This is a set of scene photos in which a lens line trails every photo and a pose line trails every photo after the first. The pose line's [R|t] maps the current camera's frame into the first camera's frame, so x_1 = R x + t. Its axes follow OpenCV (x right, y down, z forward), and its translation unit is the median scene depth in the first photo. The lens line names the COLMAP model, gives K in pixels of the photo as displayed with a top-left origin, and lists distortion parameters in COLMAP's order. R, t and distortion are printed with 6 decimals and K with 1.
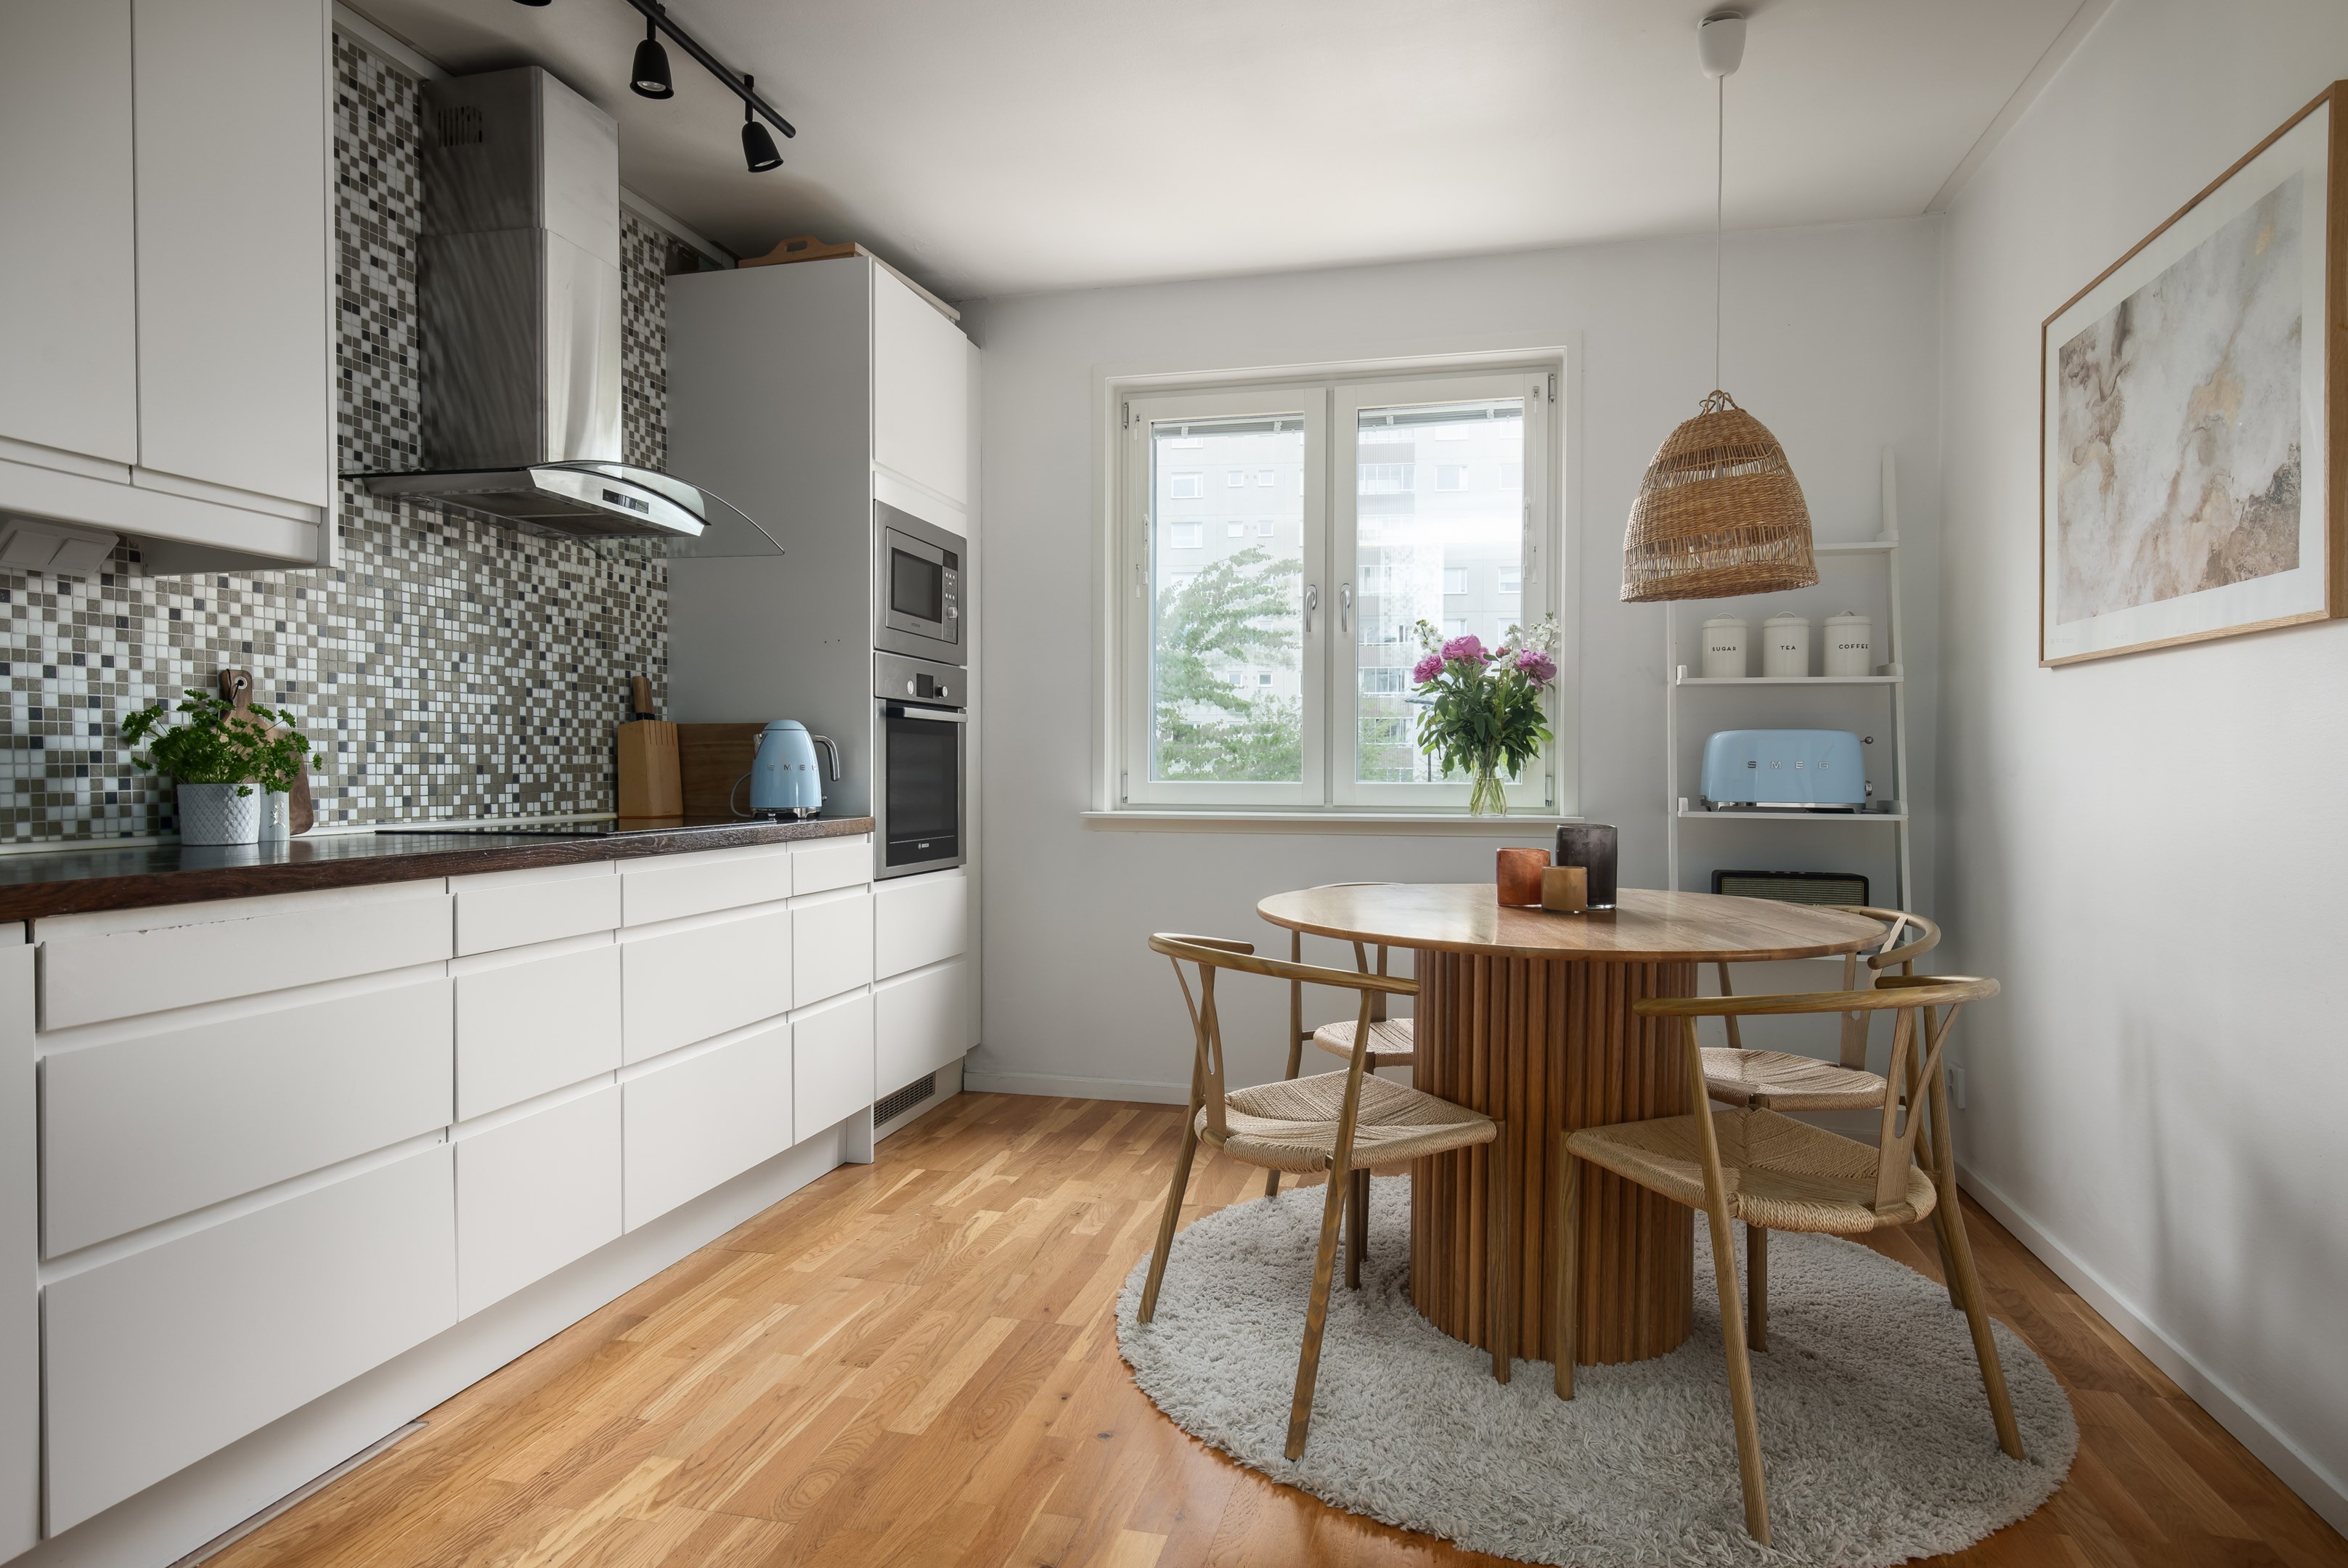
lens RADIAL K [[1339.3, 0, 1225.6], [0, 1339.3, 787.2], [0, 0, 1]] dist [0.002235, 0.001270]
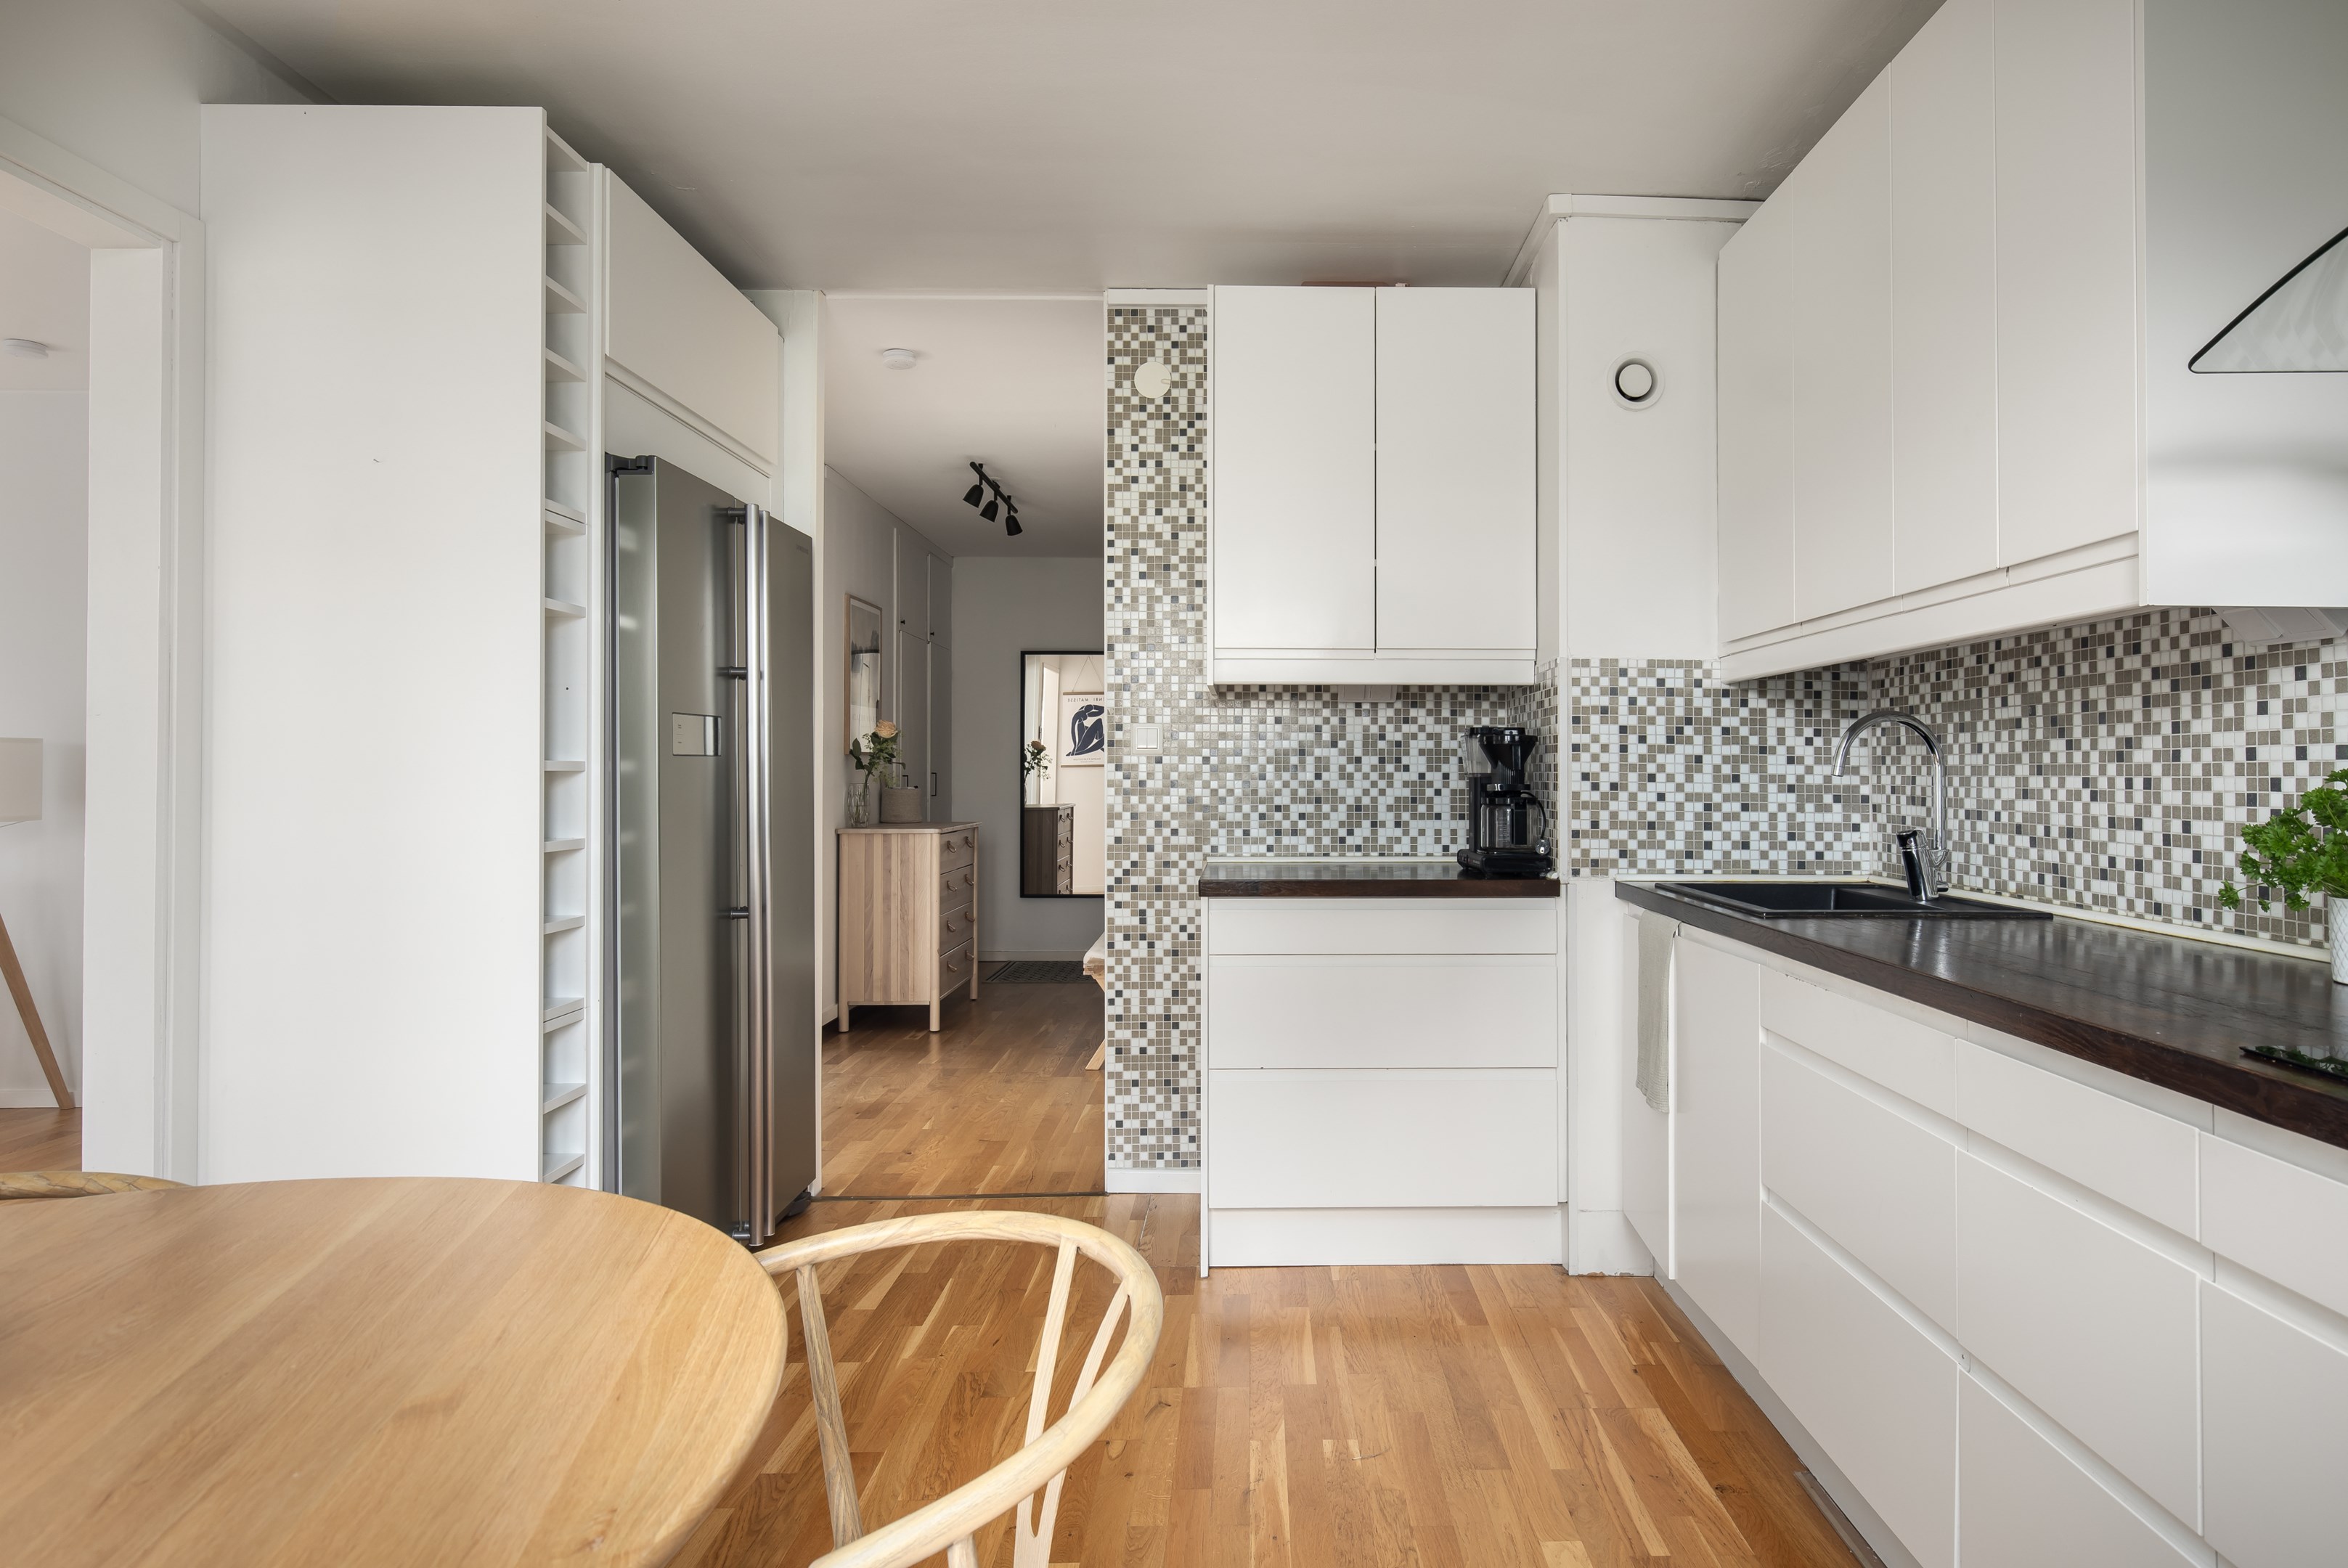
lens RADIAL K [[1206.7, 0, 1176.2], [0, 1206.7, 757.2], [0, 0, 1]] dist [0.000079, -0.000068]
pose [[-0.974522, -0.002957, -0.224271, 0.012911], [-0.003493, 0.999992, 0.001995, -0.061248], [0.224263, 0.002727, -0.974525, 1.182057]]
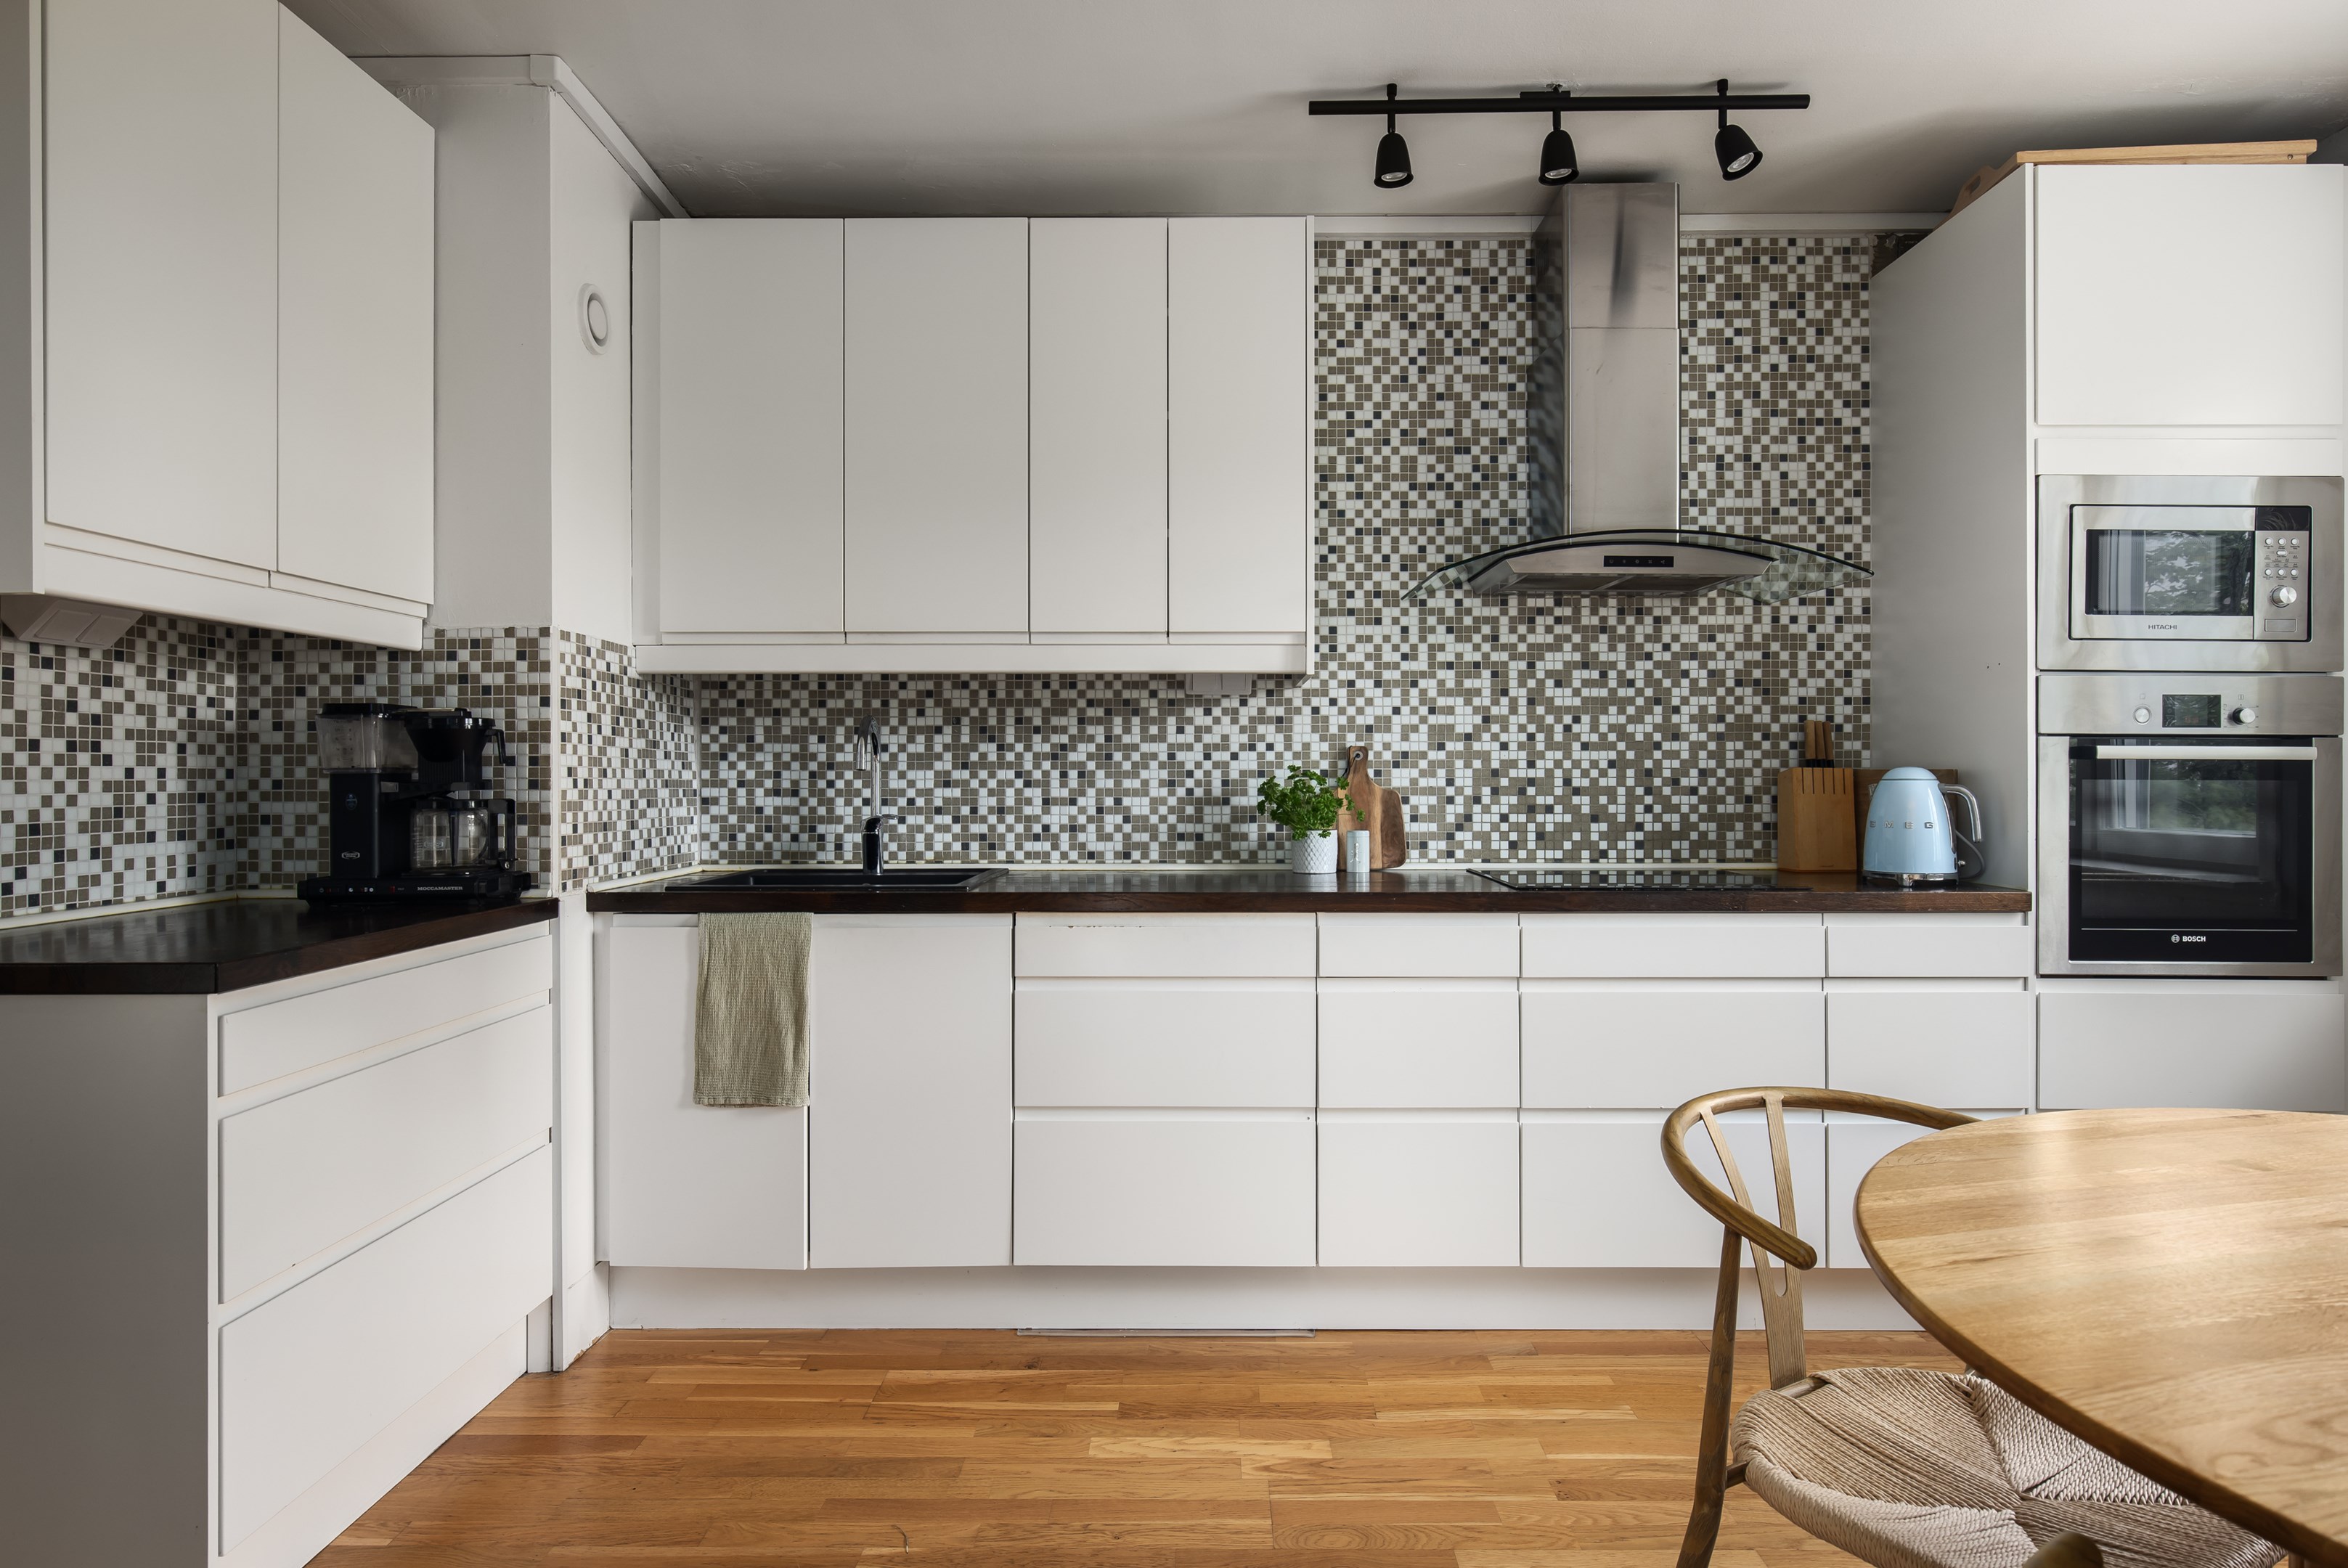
lens RADIAL K [[1300.3, 0, 1175.9], [0, 1300.3, 769.3], [0, 0, 1]] dist [-0.000620, 0.000263]
pose [[0.200346, -0.000658, -0.979725, 0.458544], [-0.013982, 0.999896, -0.003530, -0.048059], [0.979625, 0.014406, 0.200316, 0.468878]]
